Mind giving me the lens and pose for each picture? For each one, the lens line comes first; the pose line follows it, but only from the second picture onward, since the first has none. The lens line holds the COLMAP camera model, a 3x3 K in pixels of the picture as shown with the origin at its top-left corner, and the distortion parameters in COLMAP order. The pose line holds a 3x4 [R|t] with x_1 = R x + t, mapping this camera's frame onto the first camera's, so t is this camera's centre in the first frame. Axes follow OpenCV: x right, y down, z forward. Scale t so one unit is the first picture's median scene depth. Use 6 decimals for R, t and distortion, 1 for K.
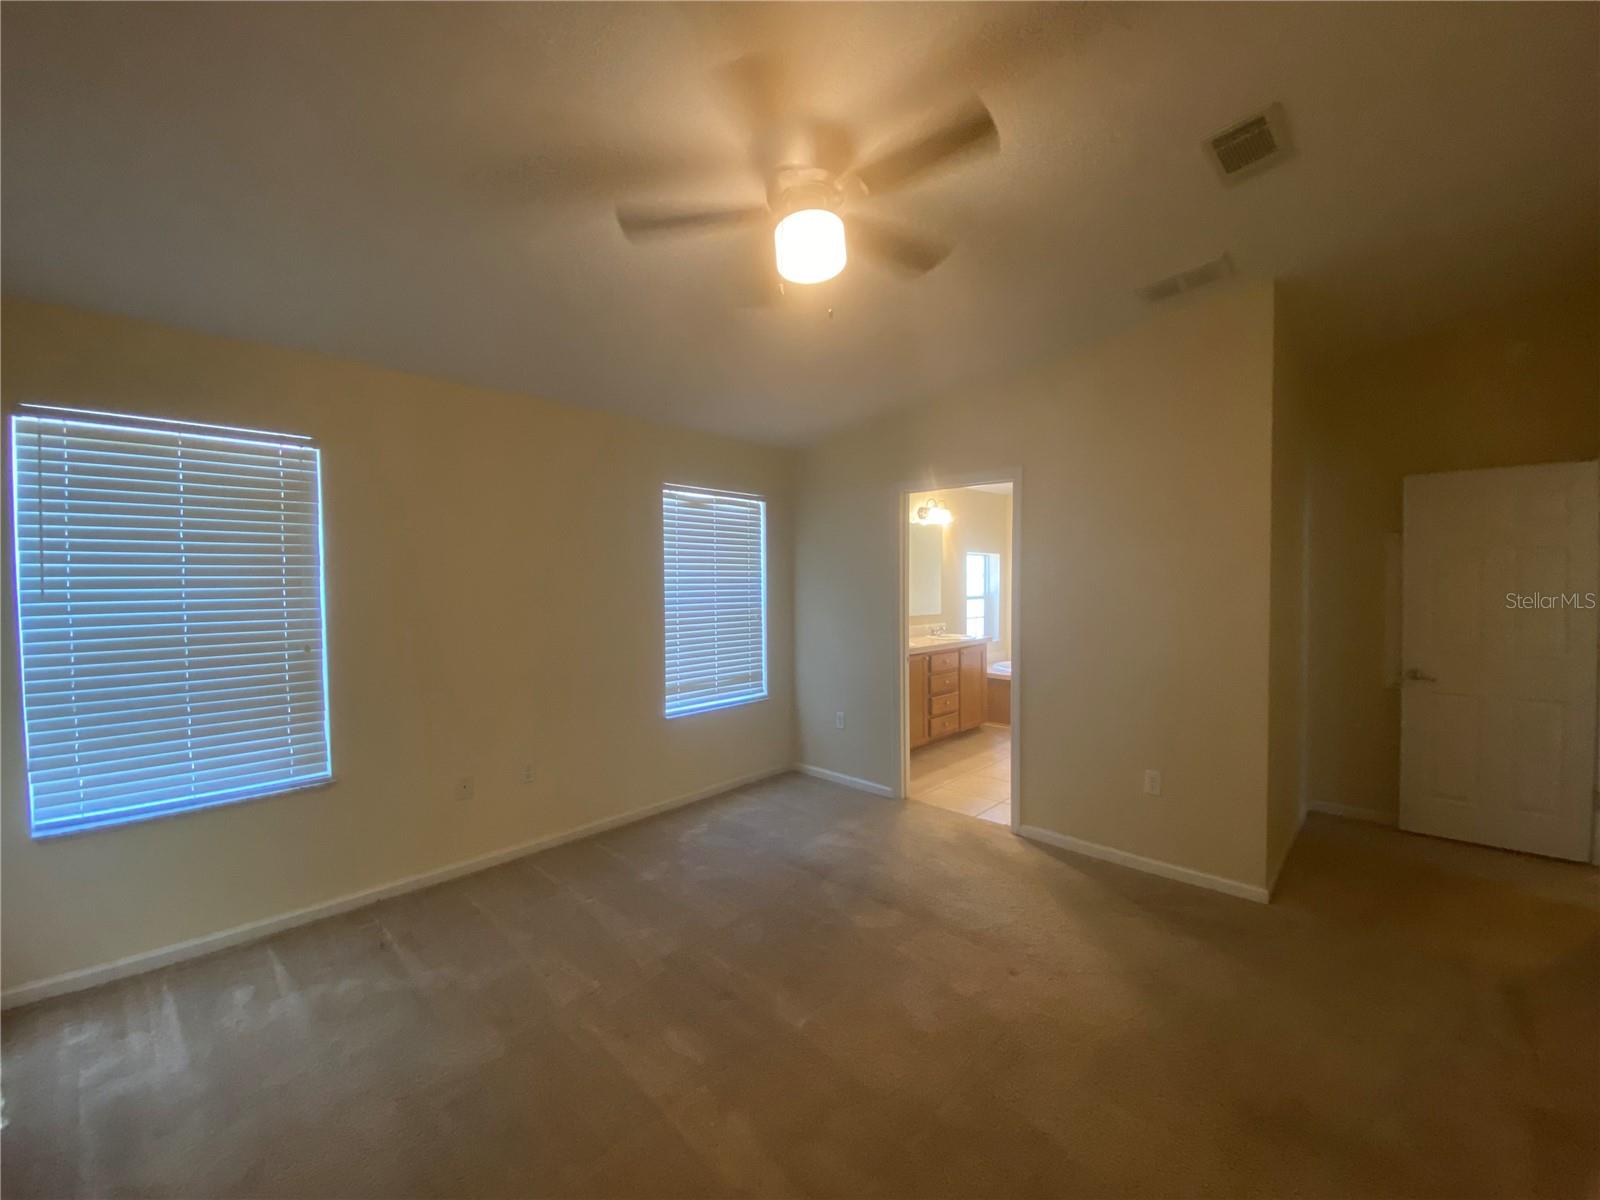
lens RADIAL K [[650.9, 0, 796.1], [0, 650.9, 594.4], [0, 0, 1]] dist [0.027182, -0.024824]
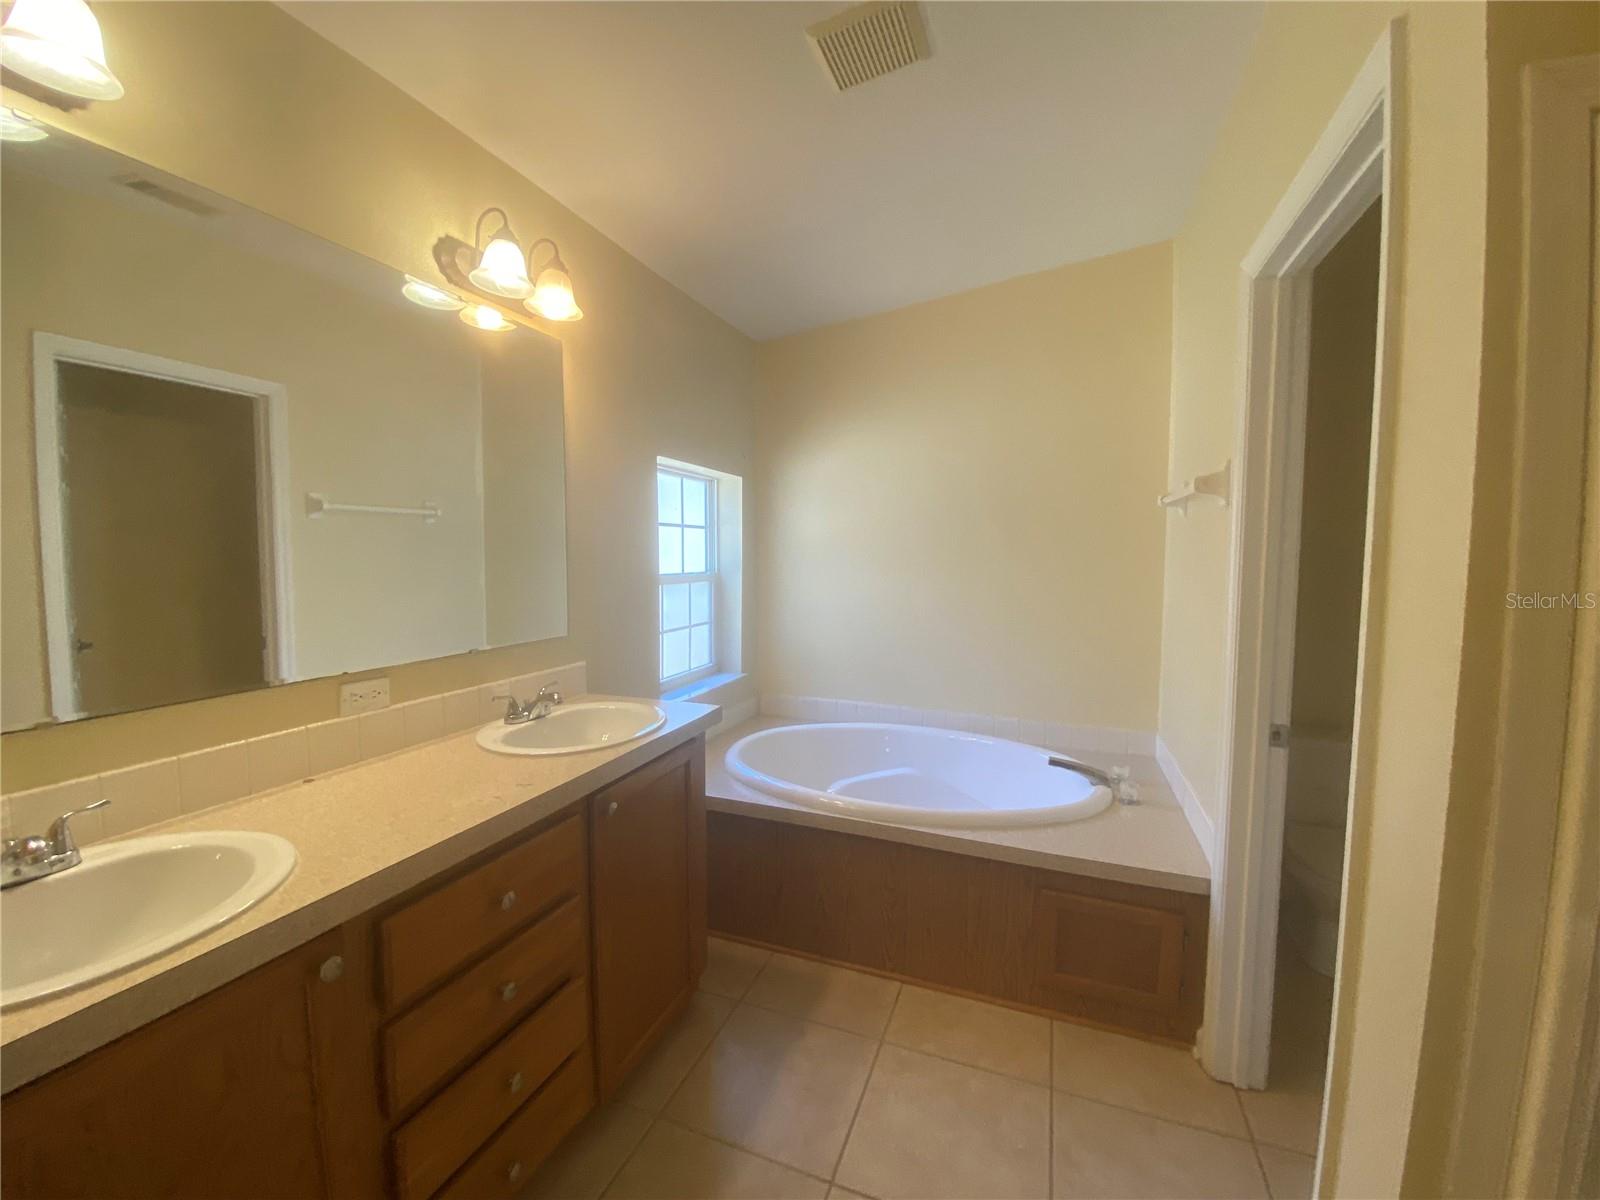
lens RADIAL K [[650.9, 0, 796.1], [0, 650.9, 594.4], [0, 0, 1]] dist [0.027182, -0.024824]
pose [[0.927269, -0.033951, 0.372852, 0.218143], [0.018731, 0.998840, 0.044367, -0.000622], [-0.373926, -0.034156, 0.926829, 0.698832]]
